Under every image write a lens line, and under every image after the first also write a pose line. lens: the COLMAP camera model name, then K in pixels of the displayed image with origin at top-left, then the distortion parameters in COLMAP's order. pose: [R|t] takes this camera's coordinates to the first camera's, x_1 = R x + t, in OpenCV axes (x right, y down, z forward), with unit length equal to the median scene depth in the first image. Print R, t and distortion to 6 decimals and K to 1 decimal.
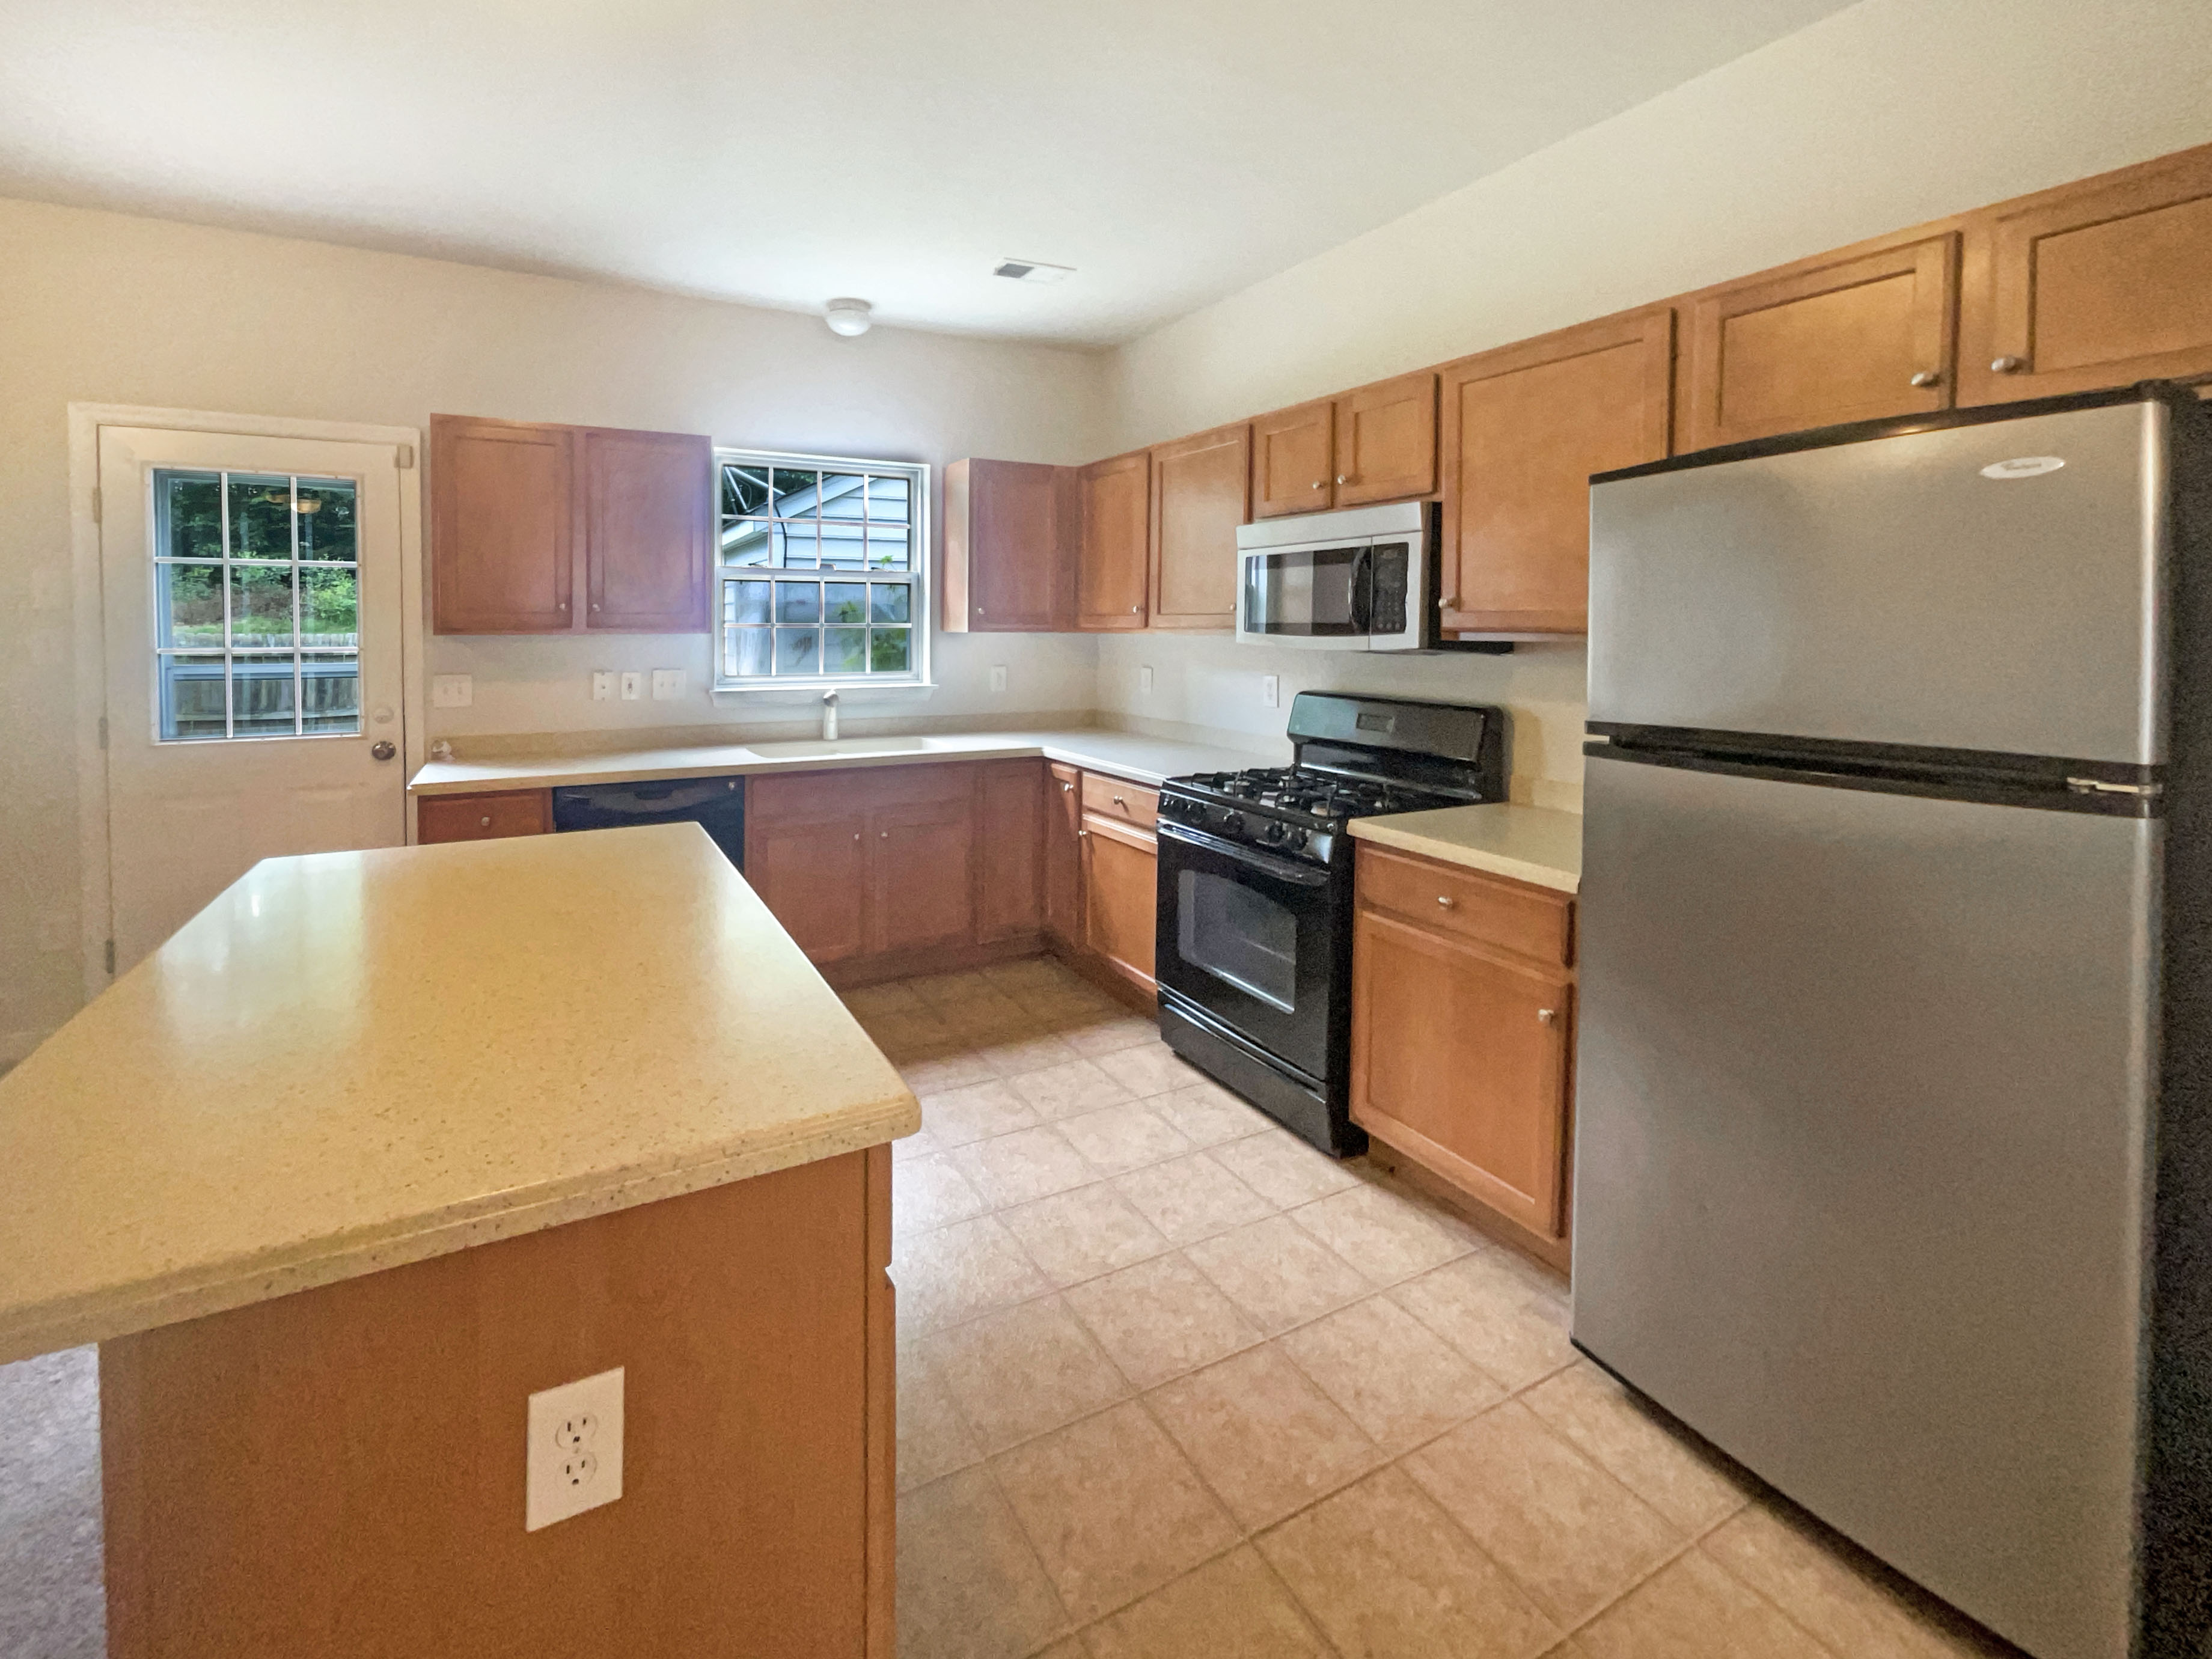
lens RADIAL K [[967.8, 0, 1009.9], [0, 967.8, 653.1], [0, 0, 1]] dist [-0.001545, 0.001339]
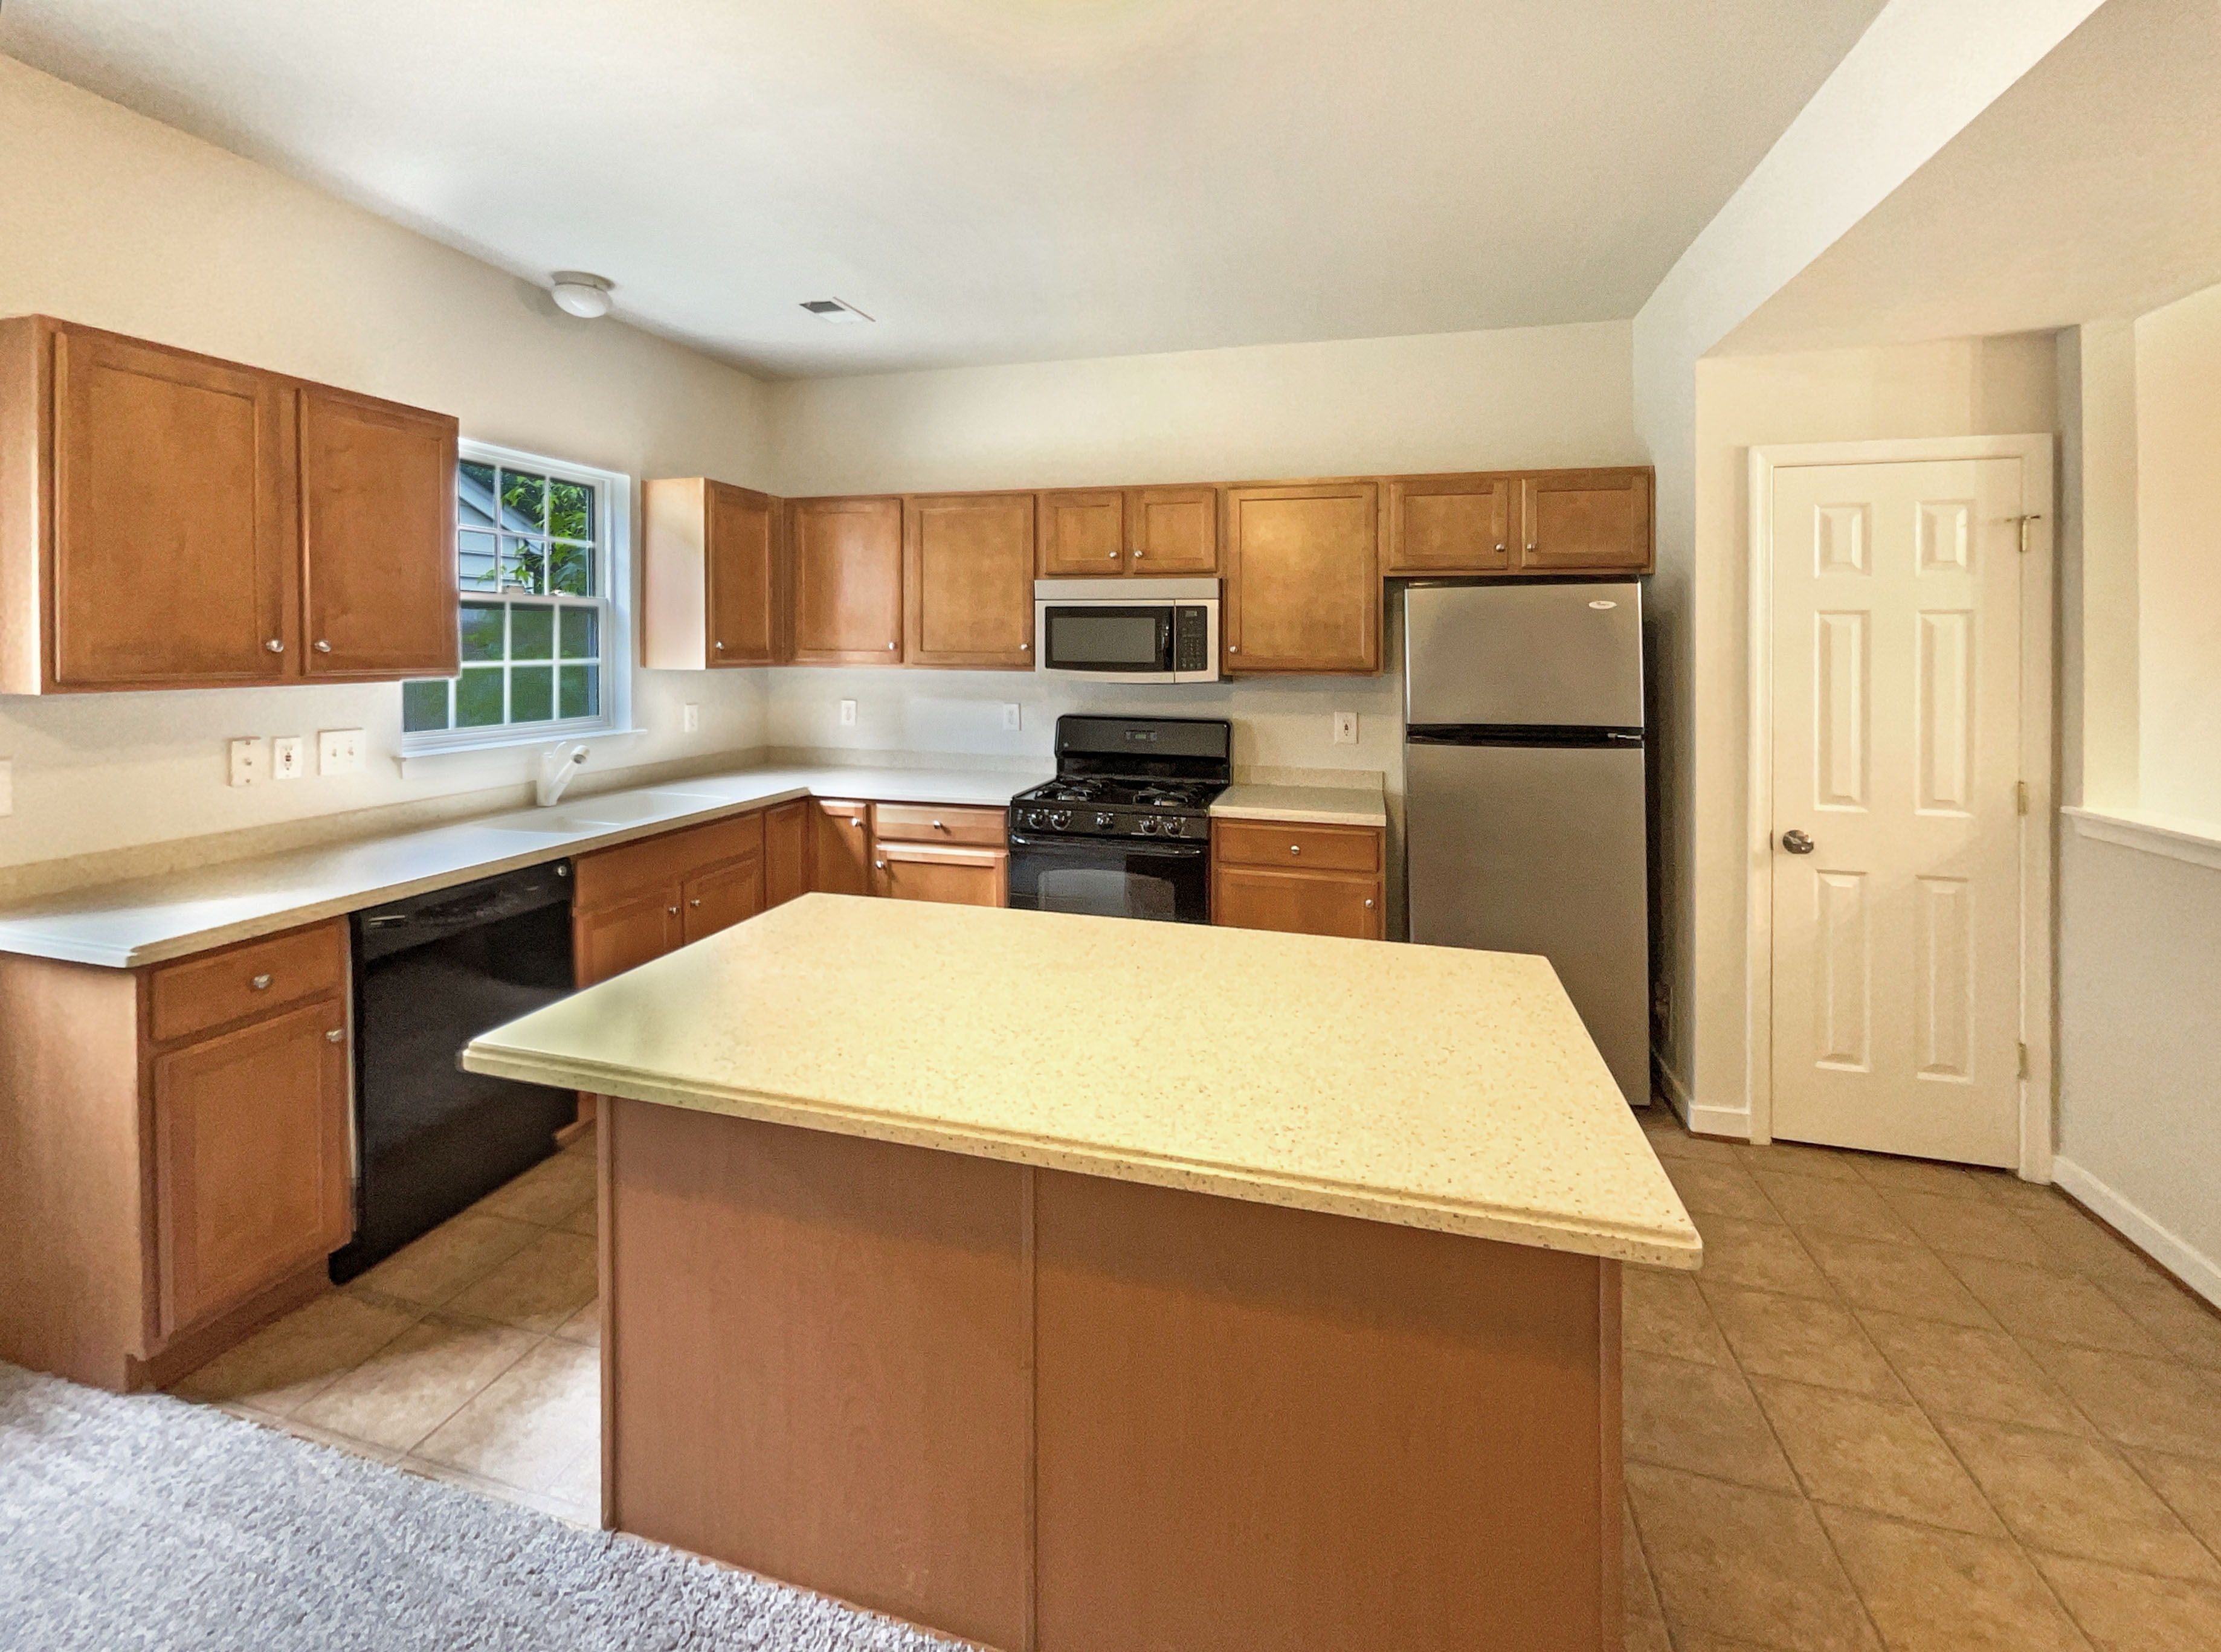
lens RADIAL K [[971.7, 0, 1144.2], [0, 971.7, 661.2], [0, 0, 1]] dist [-0.001545, 0.001339]
pose [[0.664410, -0.009425, 0.747309, -0.510603], [0.016483, 0.999862, -0.002044, -0.023489], [-0.747186, 0.013676, 0.664474, 0.095981]]
